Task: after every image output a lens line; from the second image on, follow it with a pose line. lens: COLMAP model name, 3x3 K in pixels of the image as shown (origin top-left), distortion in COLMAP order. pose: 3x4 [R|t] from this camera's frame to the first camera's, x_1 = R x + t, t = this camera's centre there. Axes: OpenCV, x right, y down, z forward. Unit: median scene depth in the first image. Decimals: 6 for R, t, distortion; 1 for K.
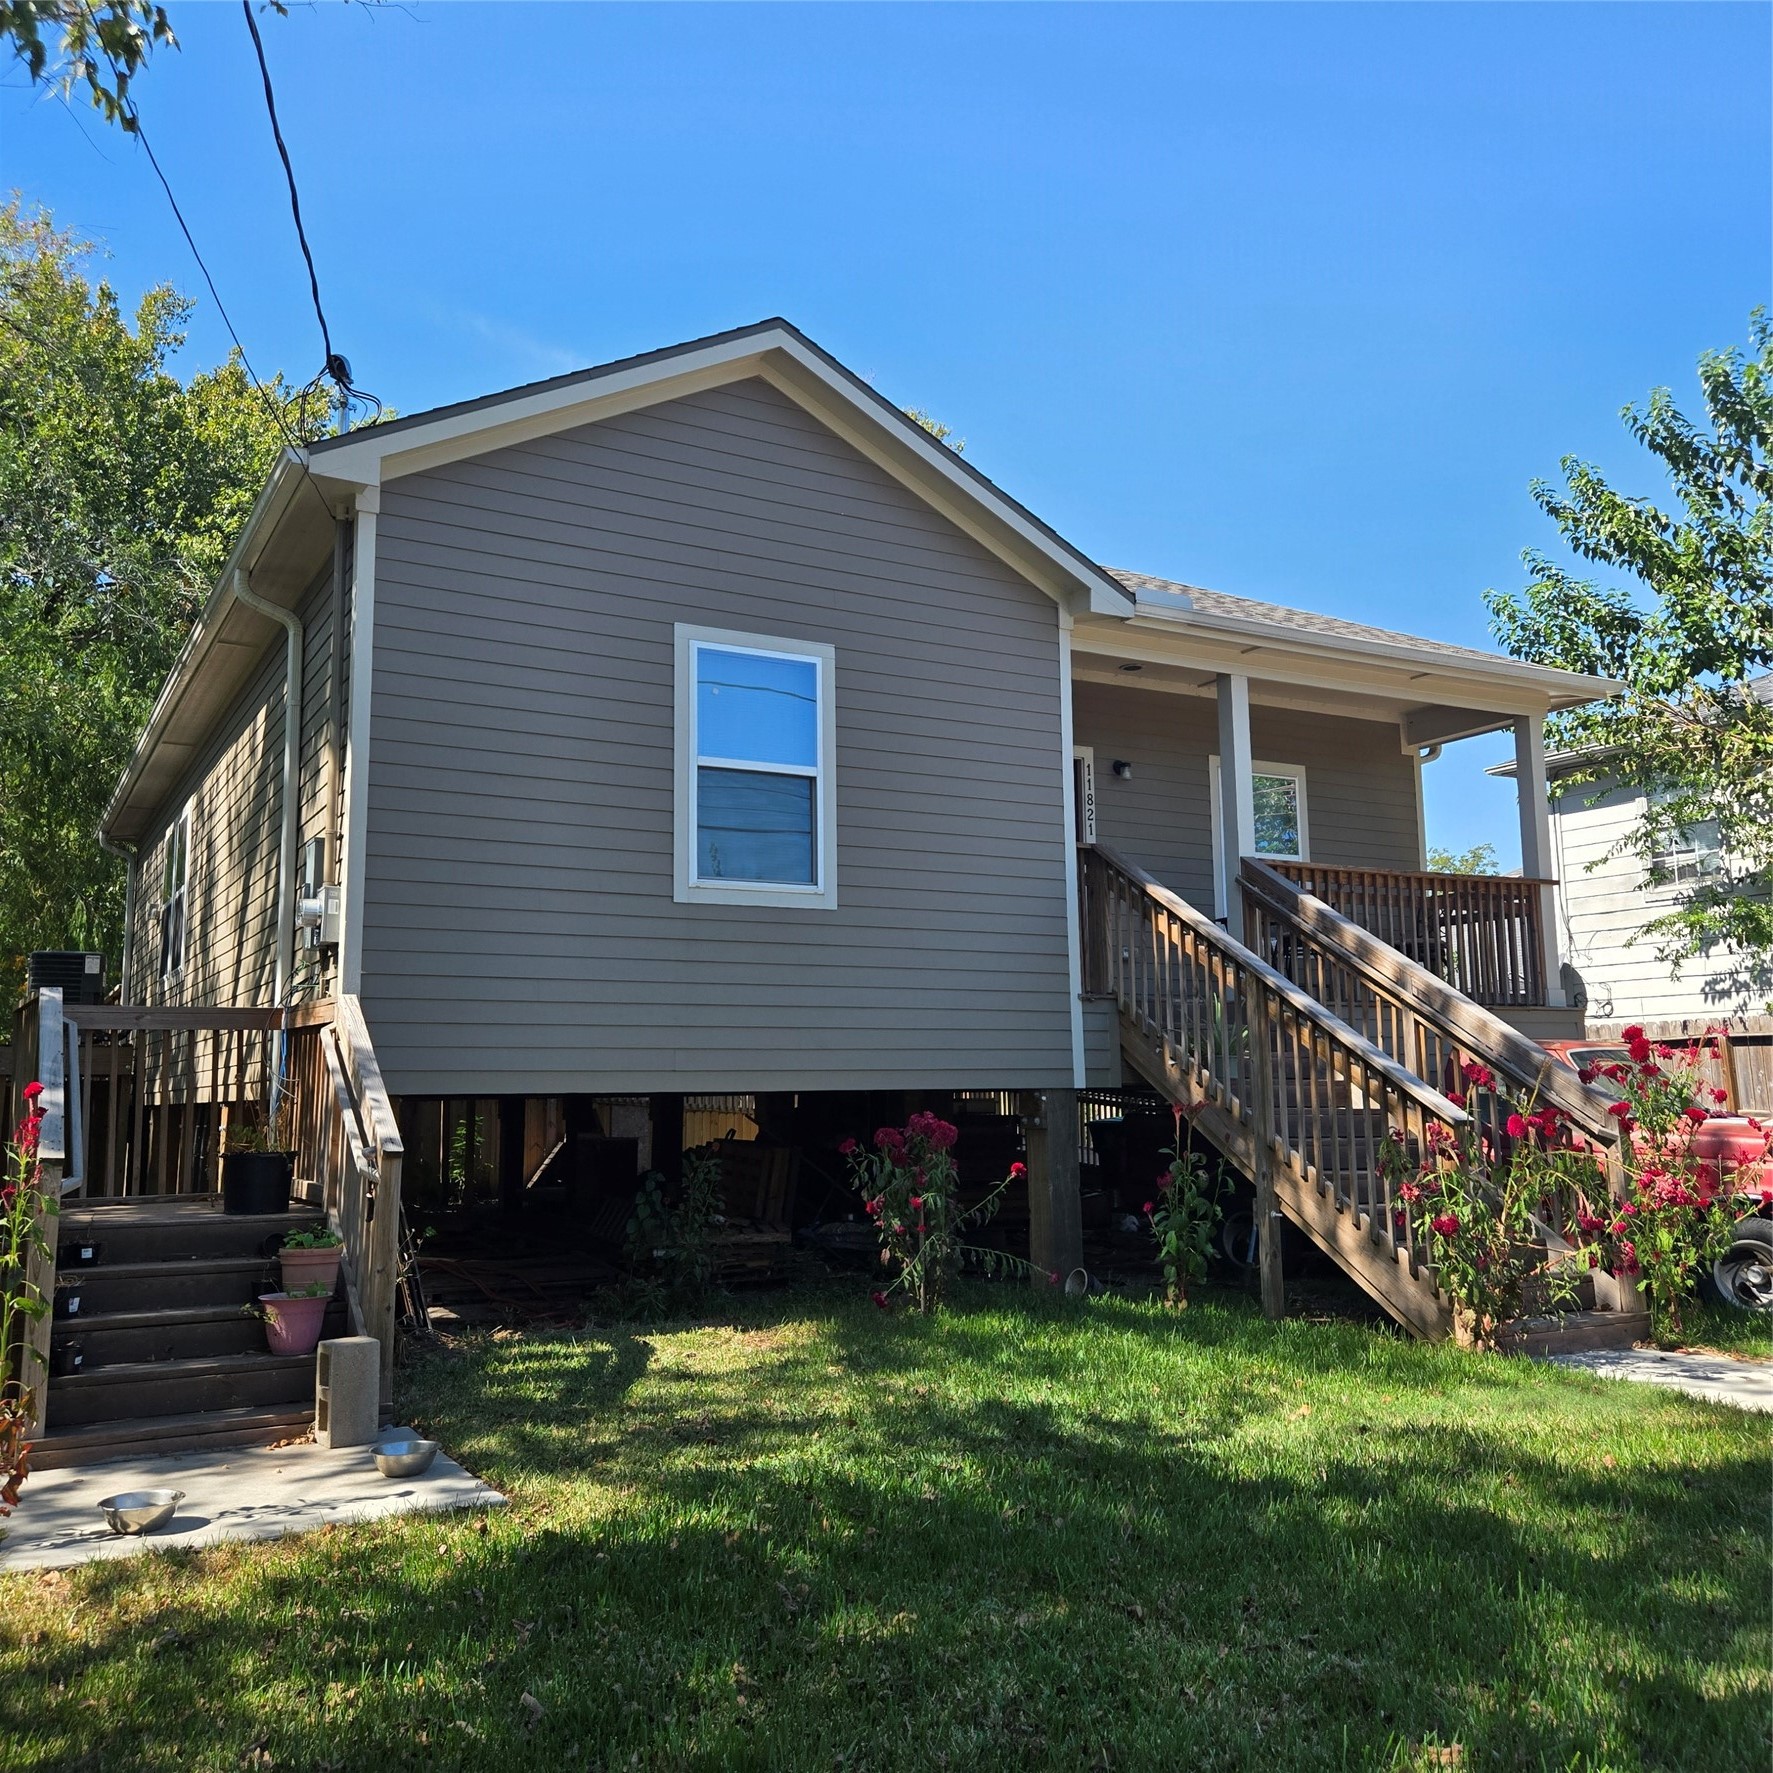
lens RADIAL K [[1624.0, 0, 880.3], [0, 1624.0, 879.4], [0, 0, 1]] dist [0.071135, 0.000682]
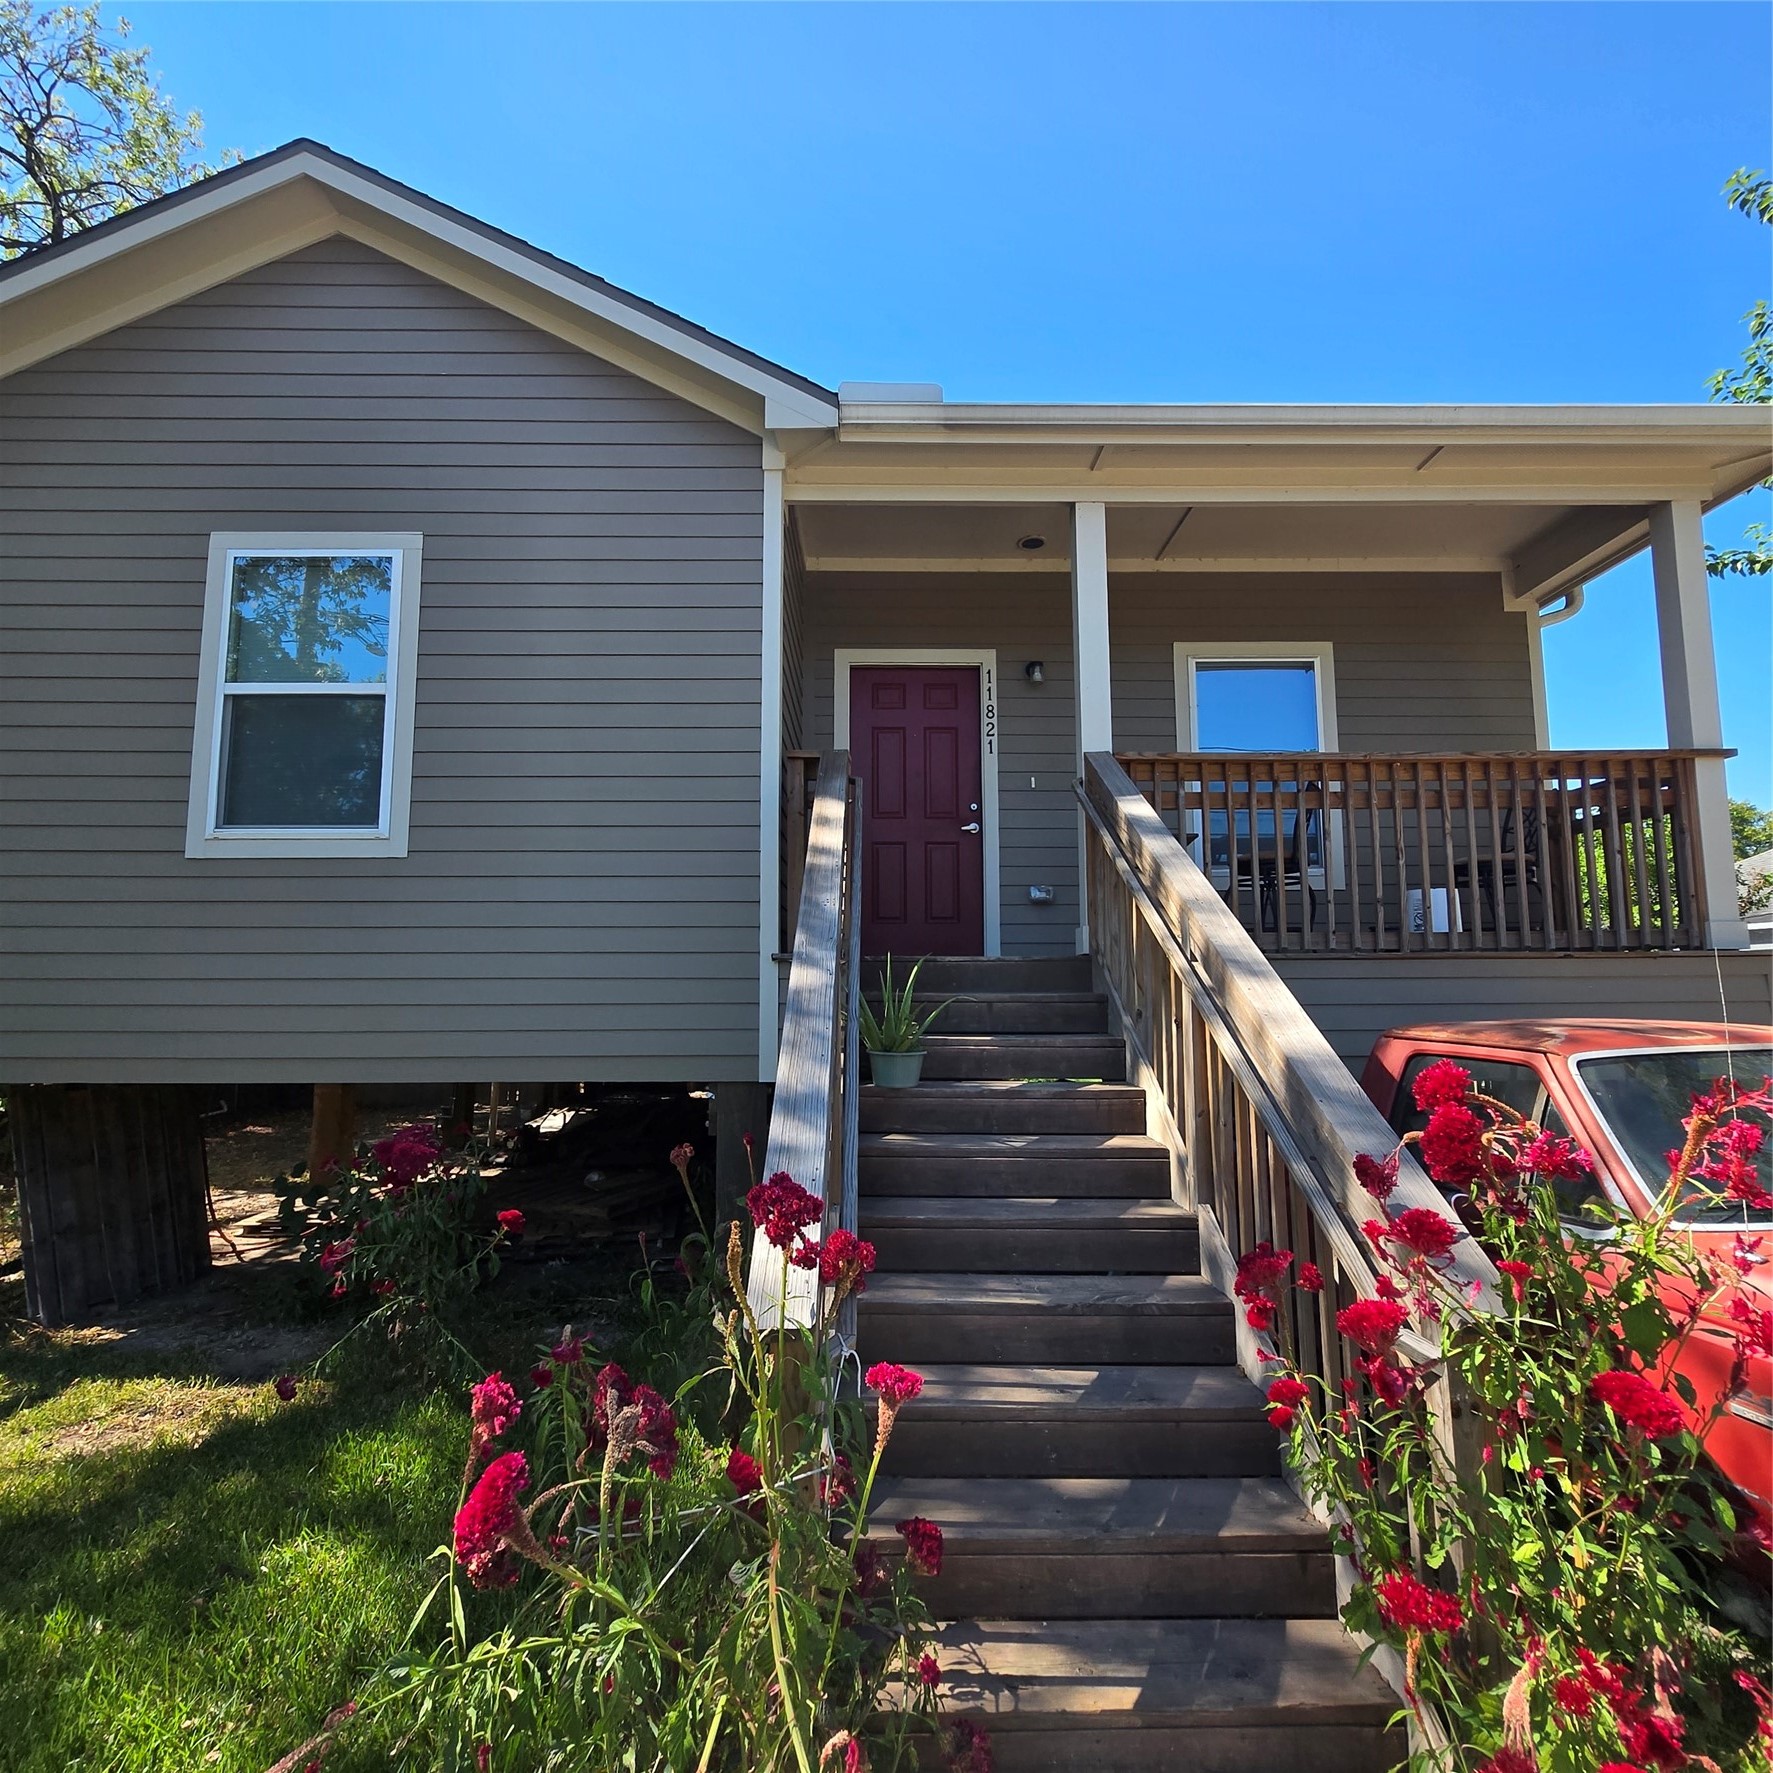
lens RADIAL K [[959.8, 0, 883.9], [0, 959.8, 894.7], [0, 0, 1]] dist [0.000701, 0.000985]
pose [[0.875835, -0.039963, -0.480954, 0.405403], [0.056162, 0.998235, 0.019328, 0.041208], [0.479332, -0.043939, 0.876533, 0.695788]]
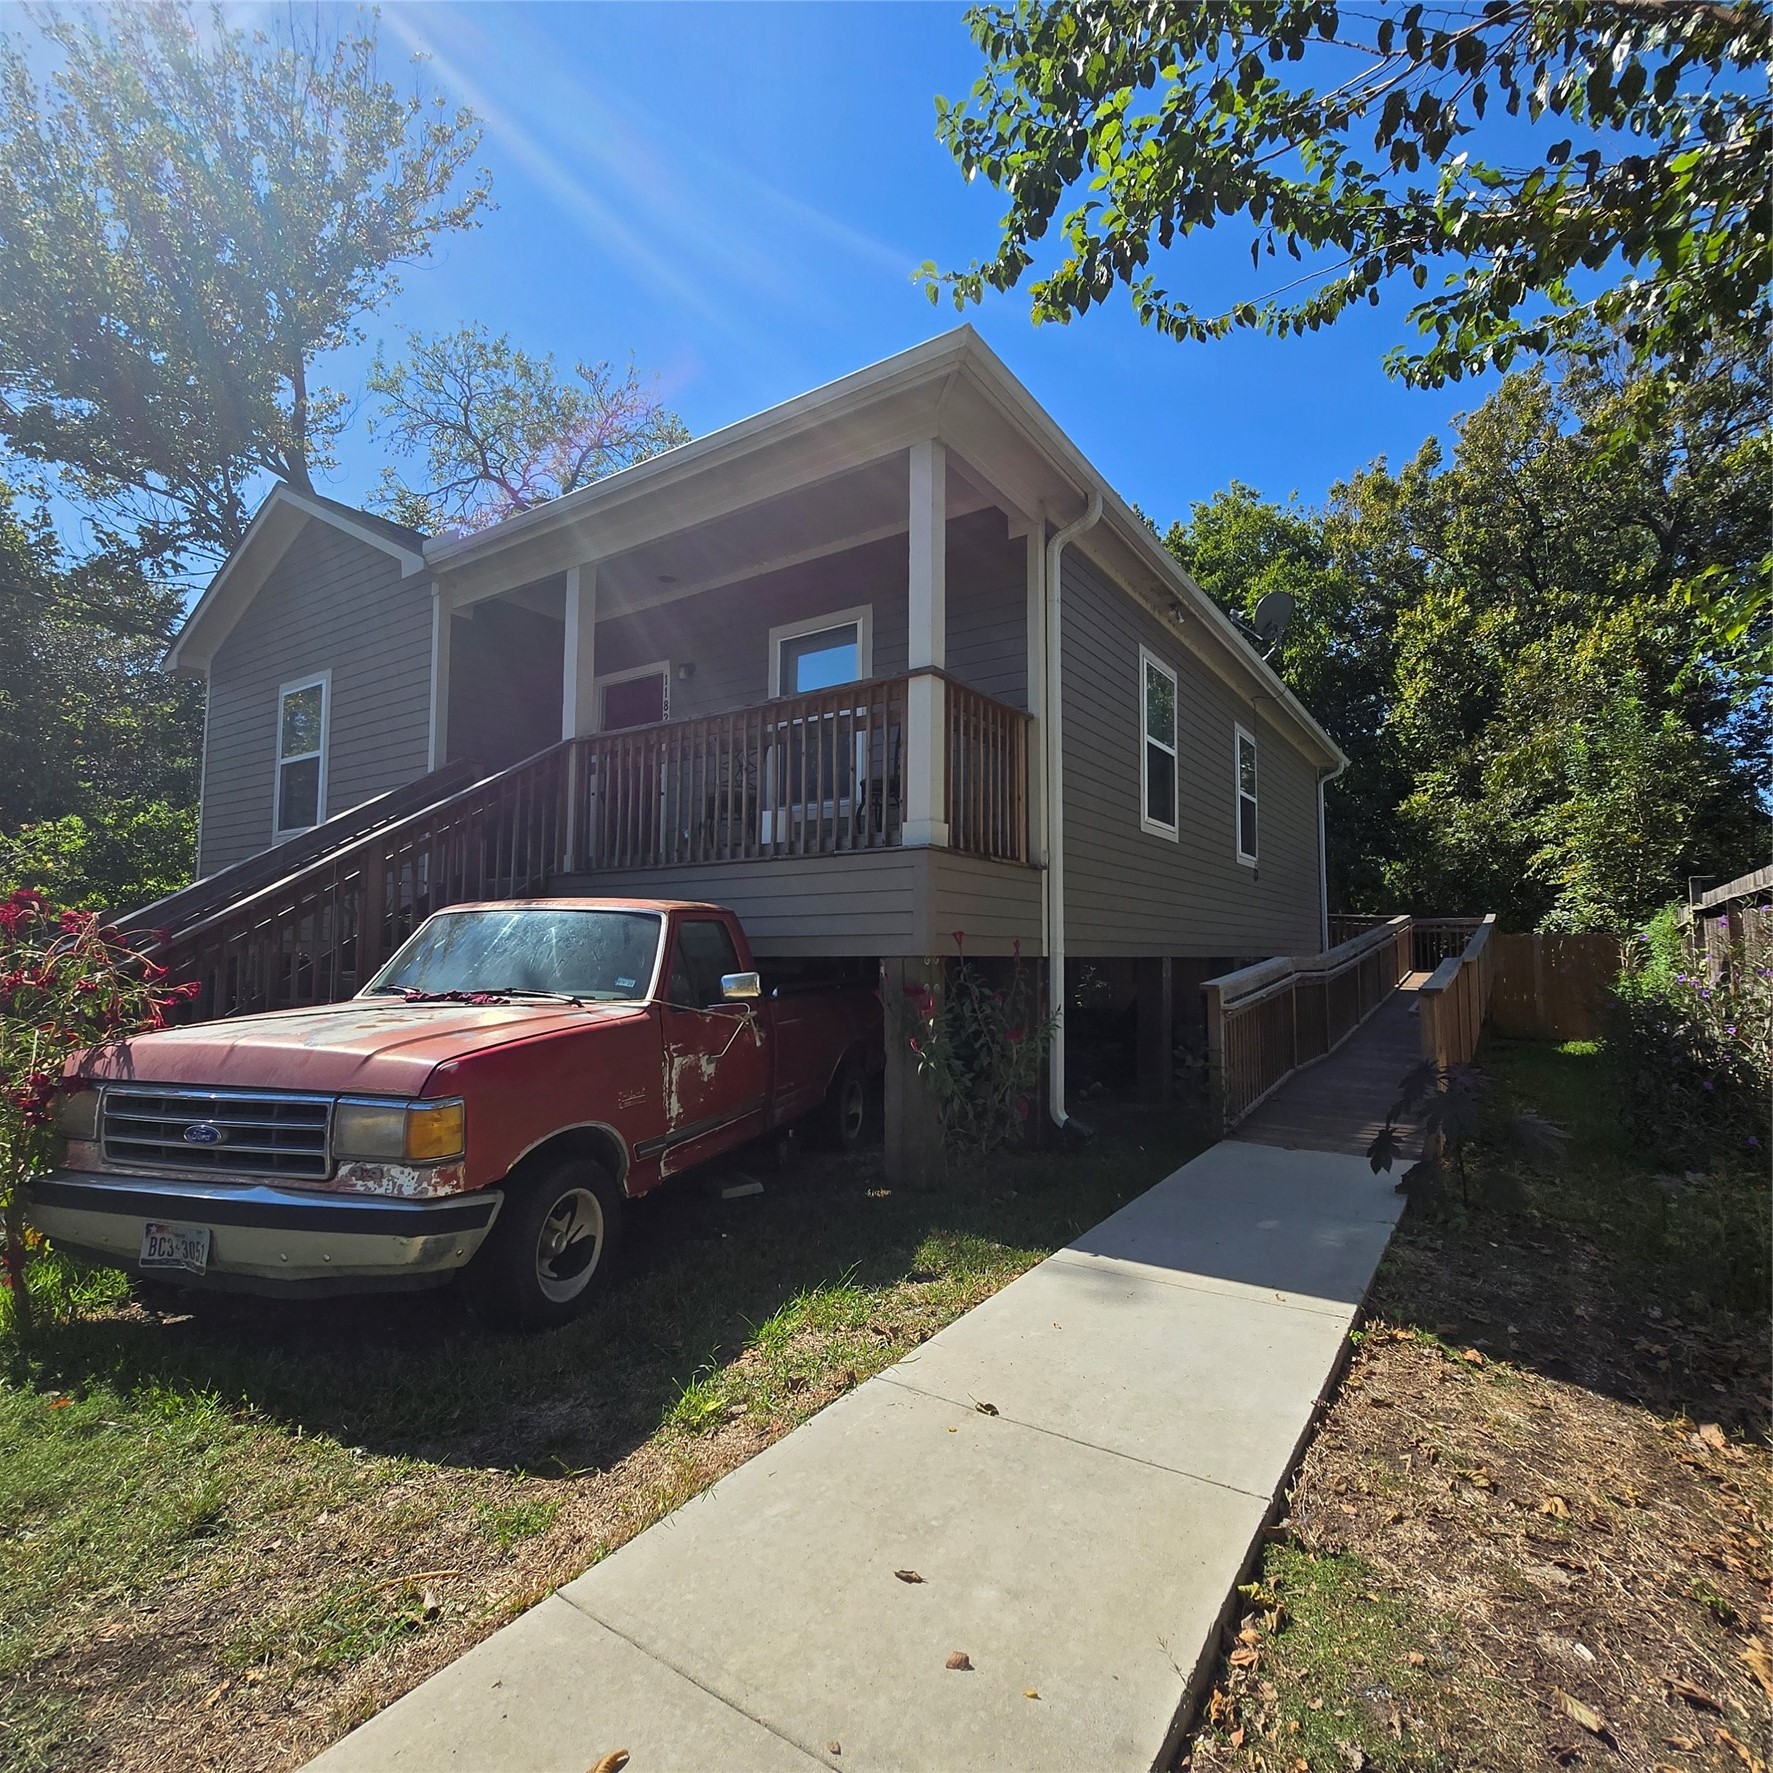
lens RADIAL K [[948.1, 0, 882.0], [0, 948.1, 893.6], [0, 0, 1]] dist [-0.003843, 0.000407]
pose [[0.896340, 0.047309, 0.440836, -0.686246], [-0.077865, 0.995634, 0.051473, 0.042308], [-0.436476, -0.080463, 0.896111, 0.296546]]
